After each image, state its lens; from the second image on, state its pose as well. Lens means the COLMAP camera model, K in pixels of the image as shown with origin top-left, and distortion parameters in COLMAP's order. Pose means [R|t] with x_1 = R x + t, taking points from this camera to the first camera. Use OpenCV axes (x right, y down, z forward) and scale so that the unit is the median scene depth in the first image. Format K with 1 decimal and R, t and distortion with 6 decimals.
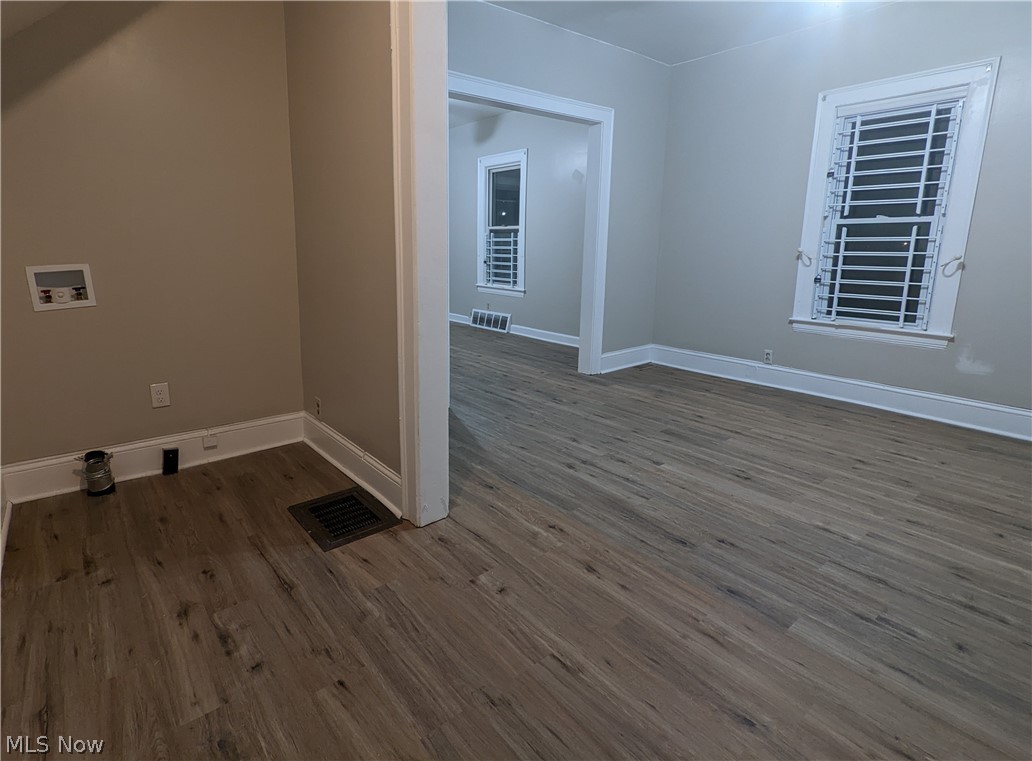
lens RADIAL K [[529.8, 0, 488.5], [0, 529.8, 340.0], [0, 0, 1]] dist [-0.004336, 0.003826]
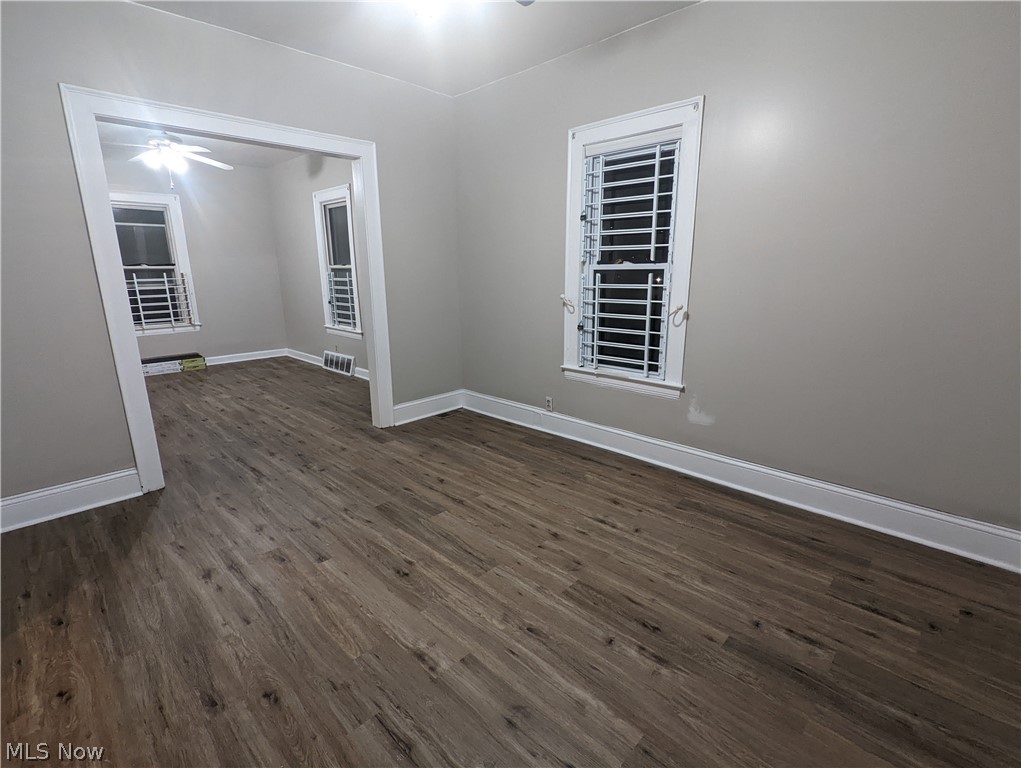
lens RADIAL K [[480.9, 0, 529.6], [0, 480.9, 385.1], [0, 0, 1]] dist [-0.005808, 0.000799]
pose [[0.988970, -0.043736, 0.141513, 0.431132], [0.035780, 0.997658, 0.058288, -0.067142], [-0.143731, -0.052582, 0.988219, 0.143522]]
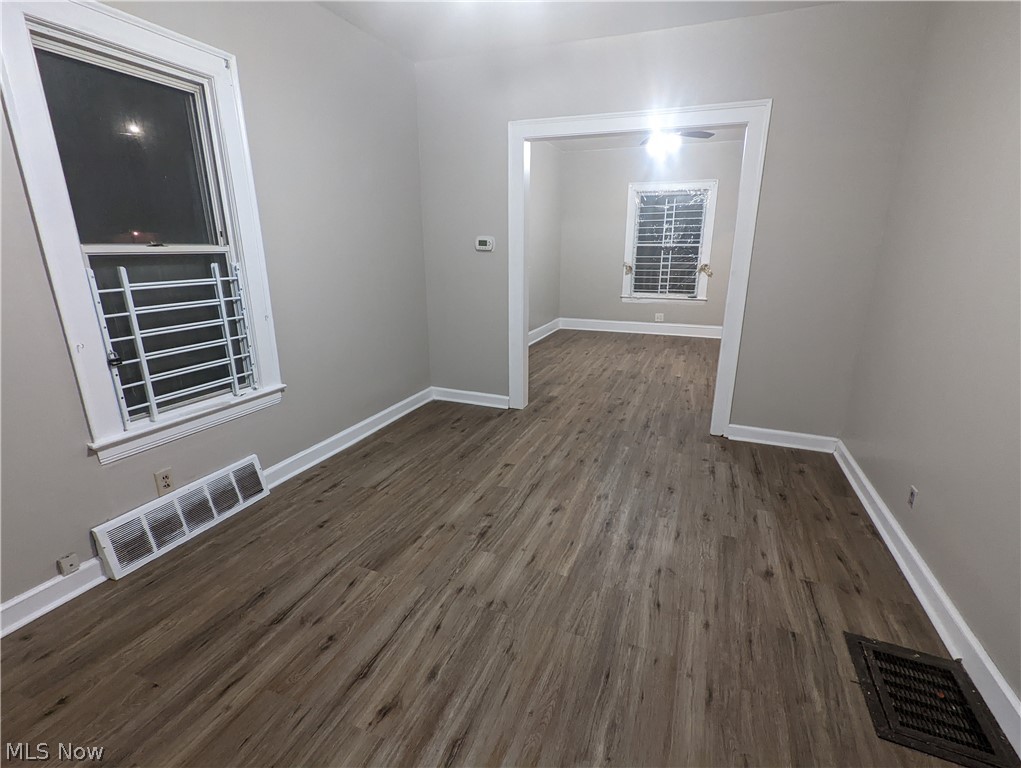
lens RADIAL K [[480.9, 0, 506.7], [0, 480.9, 388.7], [0, 0, 1]] dist [-0.005808, 0.000799]
pose [[-0.486285, -0.253171, 0.836320, -0.686162], [0.159652, 0.915253, 0.369896, -0.385525], [-0.859092, 0.313395, -0.404654, 1.776411]]
